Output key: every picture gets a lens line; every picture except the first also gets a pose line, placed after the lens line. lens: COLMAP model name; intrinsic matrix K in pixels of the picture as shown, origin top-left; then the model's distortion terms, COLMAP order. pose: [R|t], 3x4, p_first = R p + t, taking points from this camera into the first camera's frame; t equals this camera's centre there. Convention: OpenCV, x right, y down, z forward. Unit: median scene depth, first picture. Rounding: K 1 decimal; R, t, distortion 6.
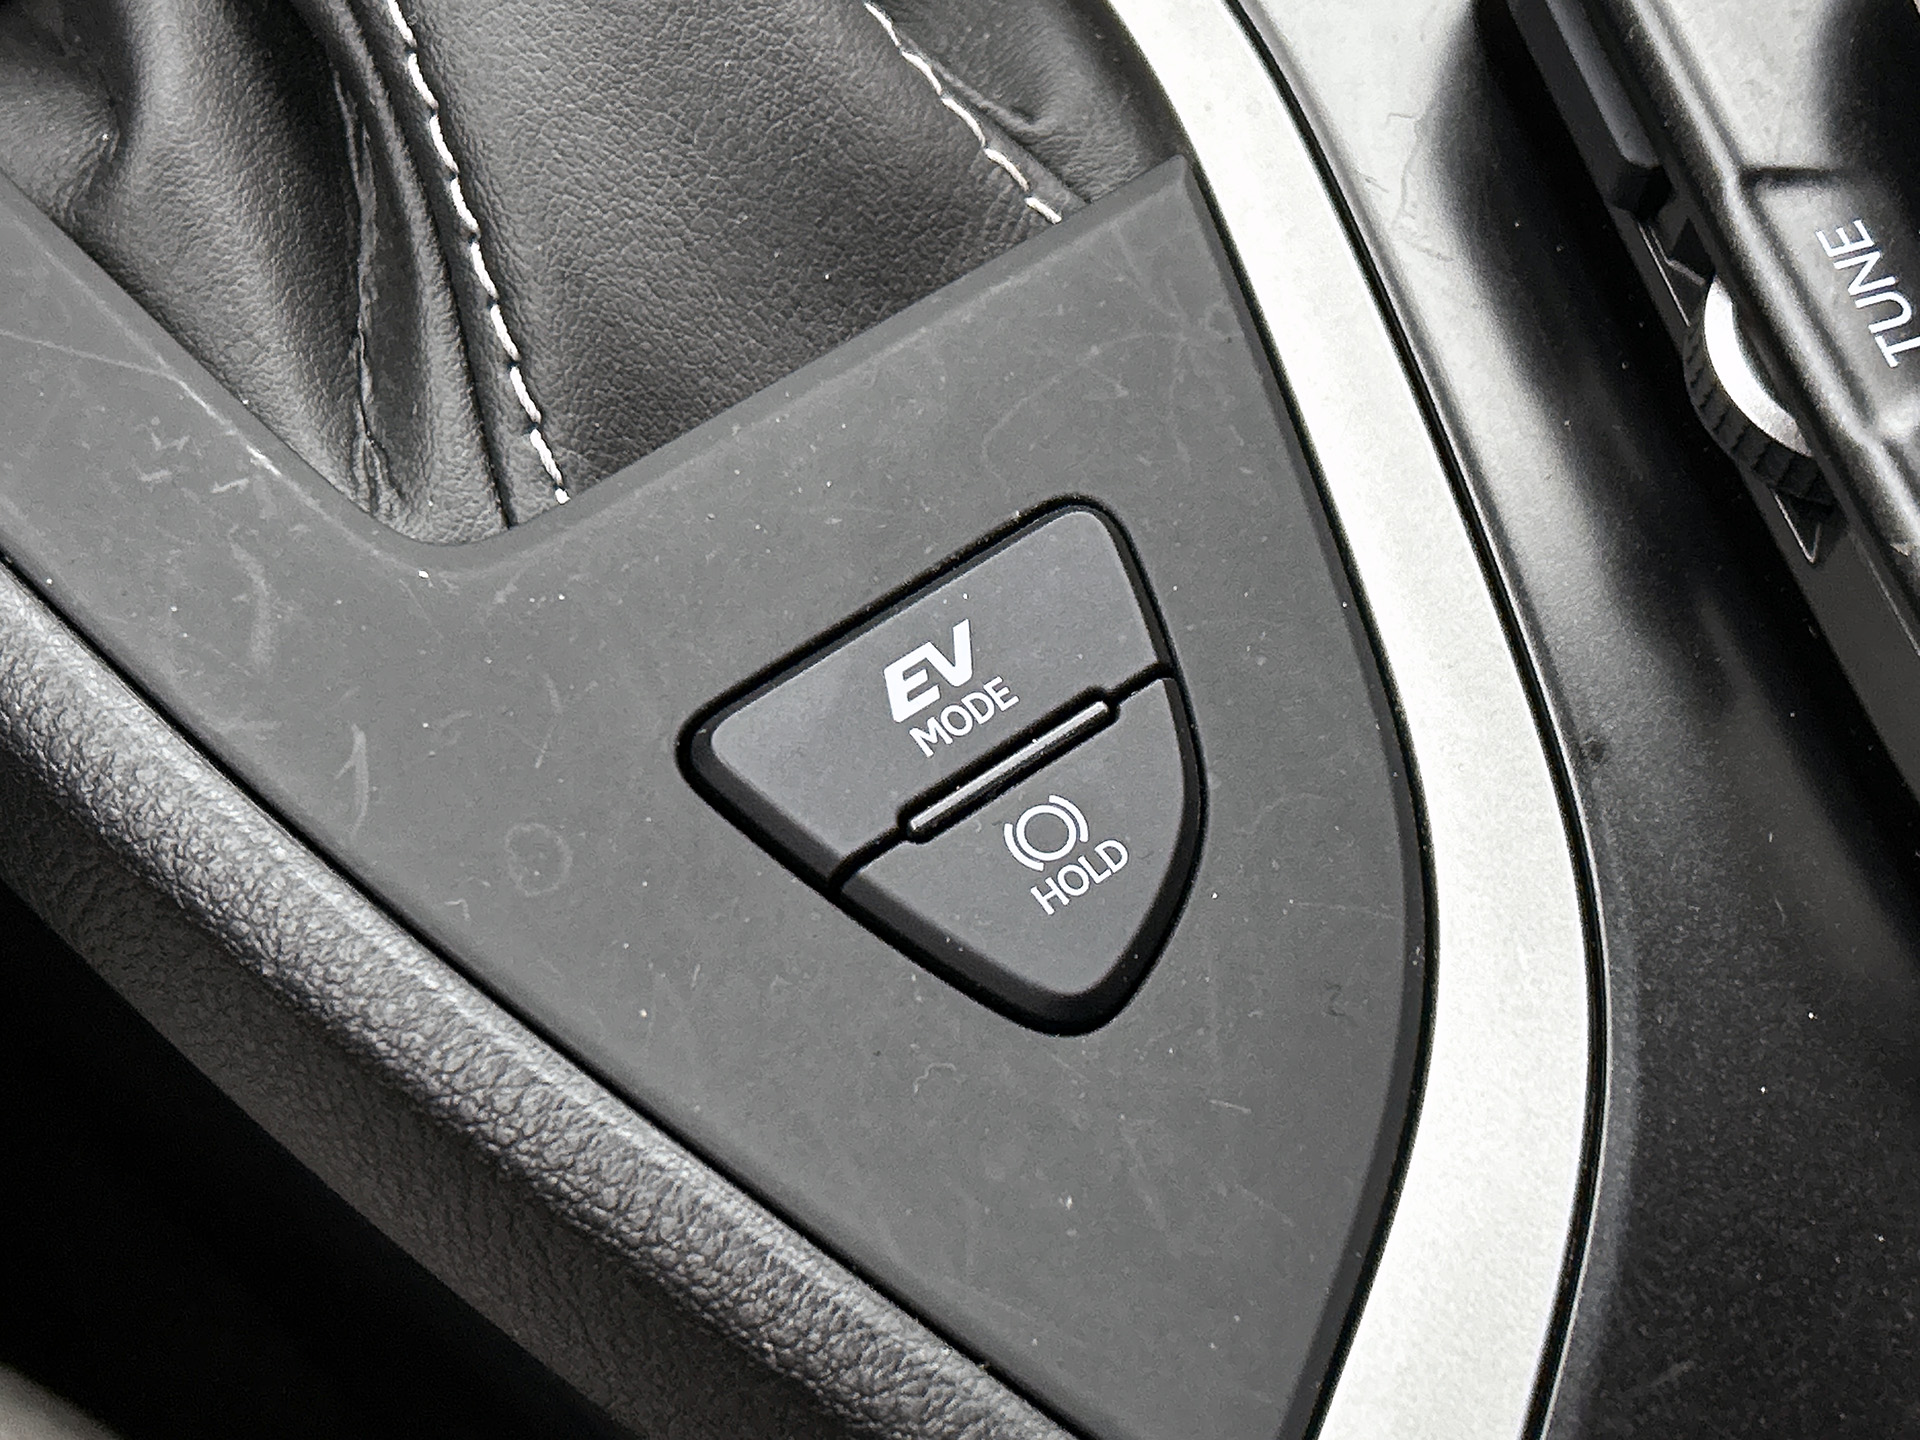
lens RADIAL K [[3214.6, 0, 999.1], [0, 3214.6, 722.8], [0, 0, 1]] dist [0.123924, -0.143521]
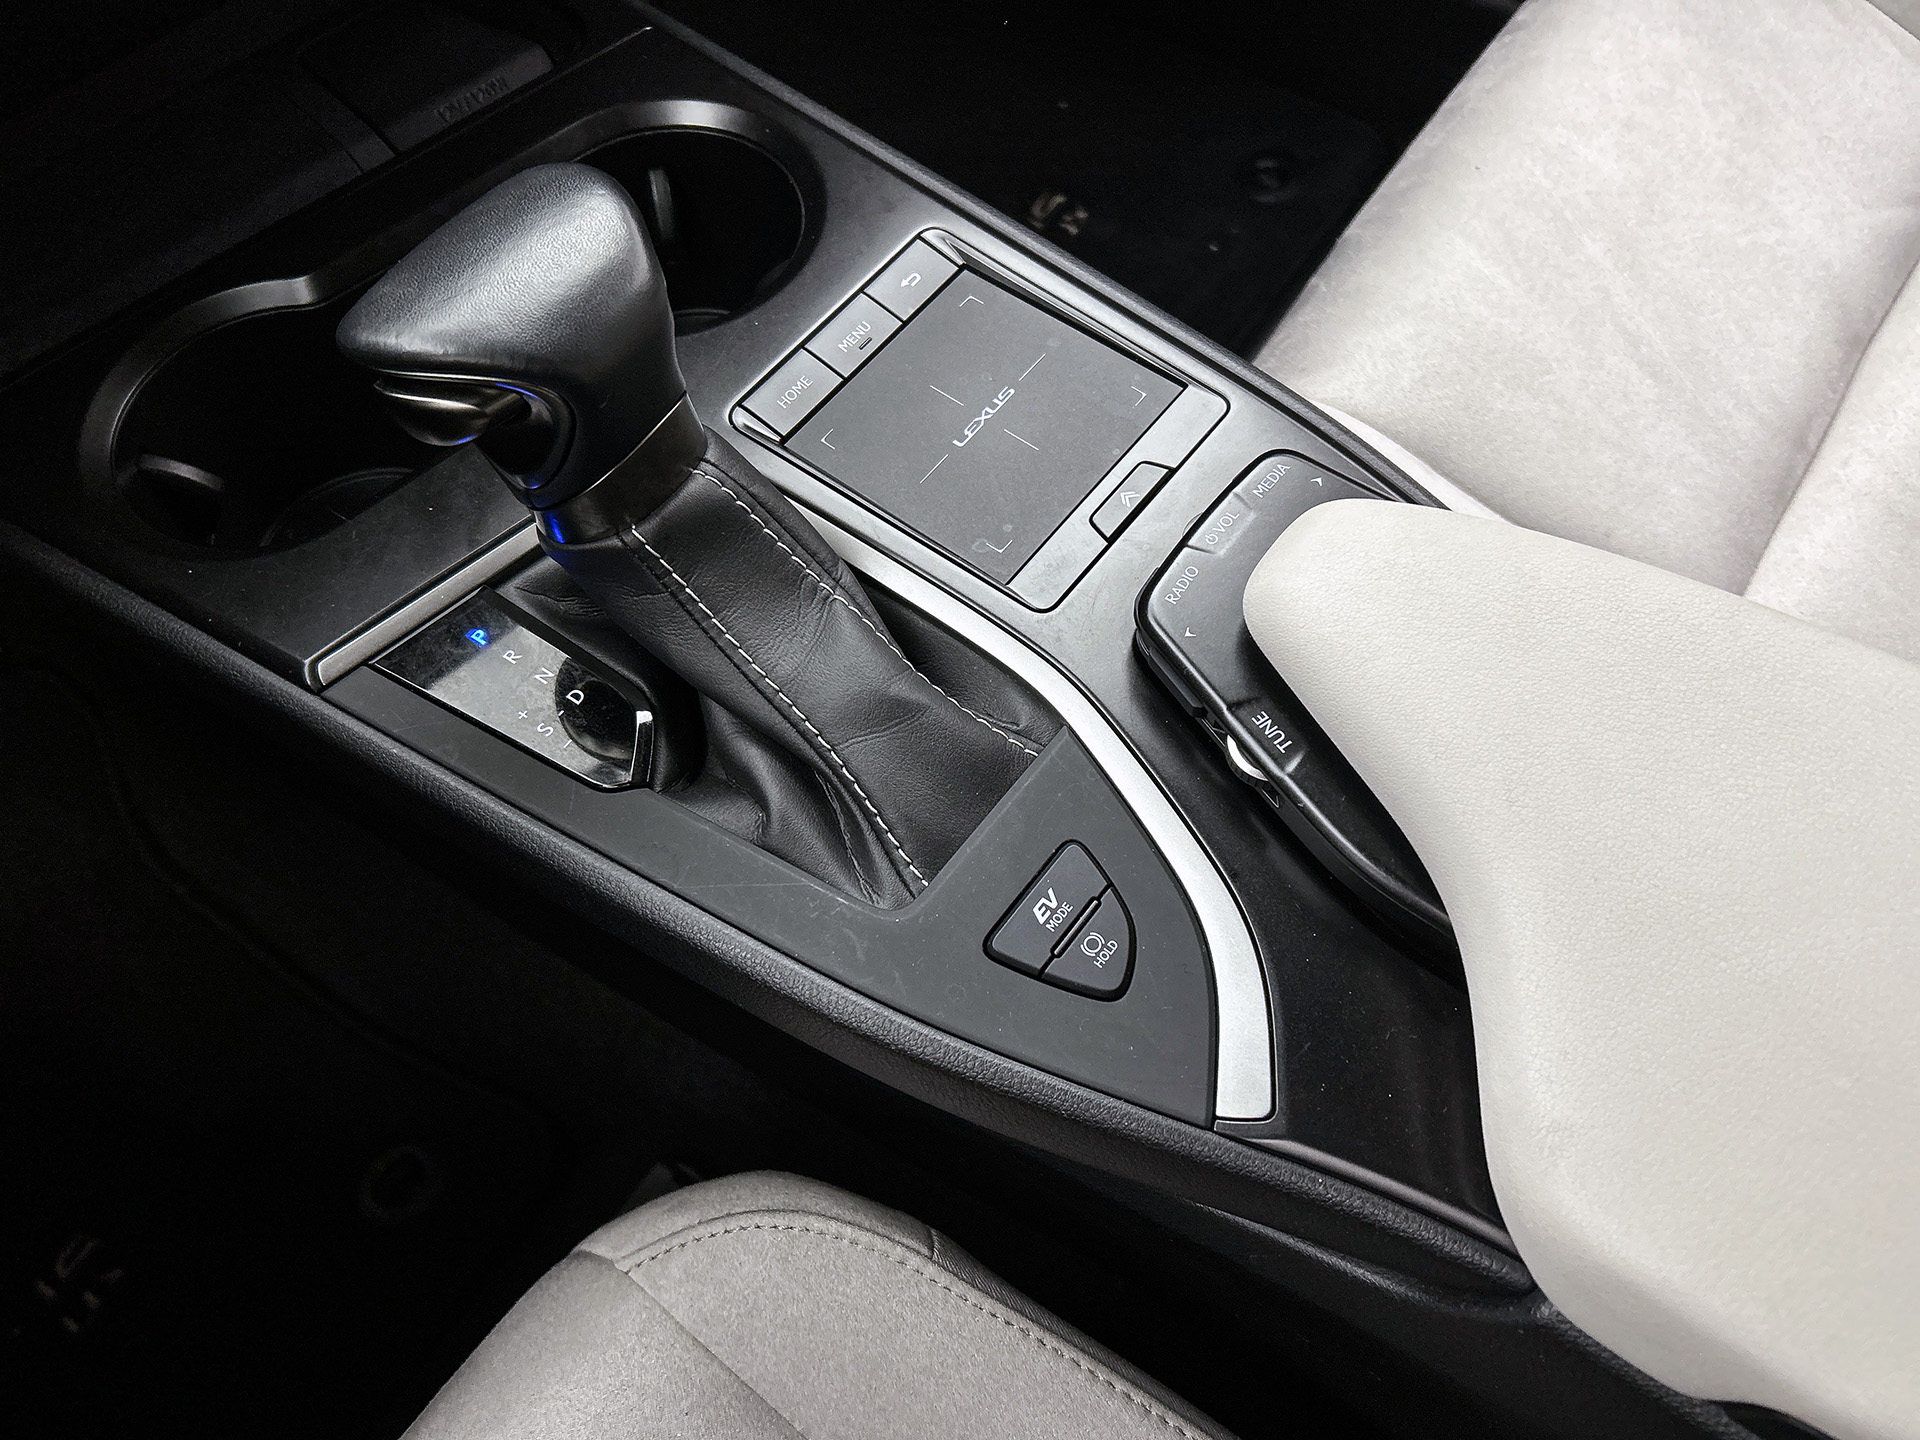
lens RADIAL K [[1417.3, 0, 986.6], [0, 1417.3, 724.1], [0, 0, 1]] dist [0.043351, -0.091145]
pose [[0.958640, -0.284145, 0.016428, -0.049833], [0.284406, 0.958561, -0.016551, -0.189836], [-0.011044, 0.020539, 0.999728, -0.511498]]
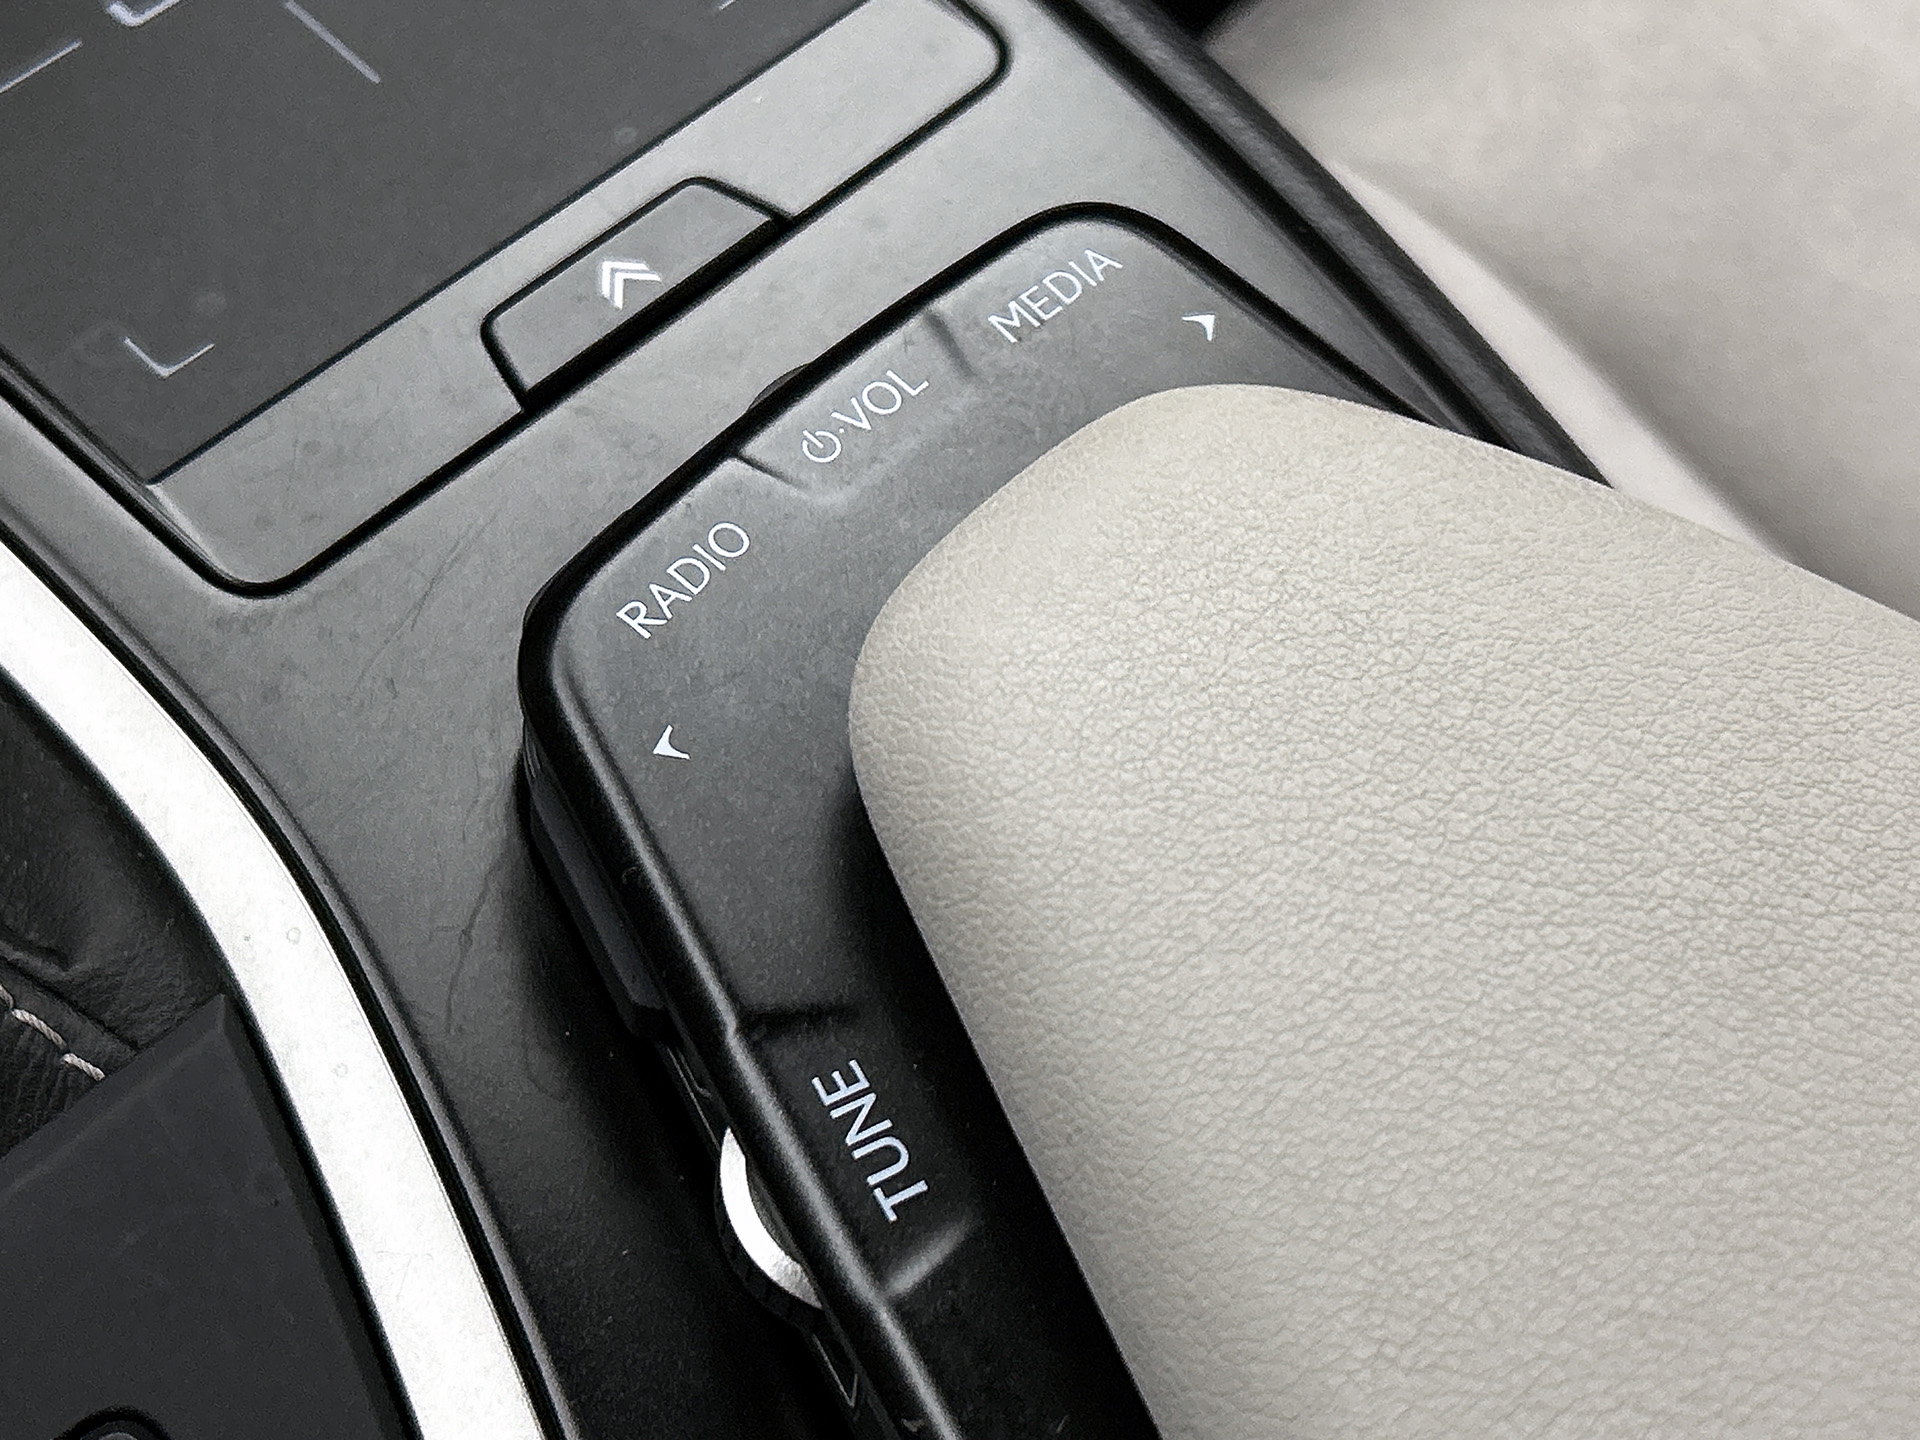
lens RADIAL K [[3214.6, 0, 999.1], [0, 3214.6, 722.8], [0, 0, 1]] dist [0.123924, -0.143521]
pose [[0.983386, -0.122548, 0.133922, 0.177782], [0.130056, 0.990305, -0.048806, -0.191710], [-0.126642, 0.065413, 0.989789, 0.004041]]
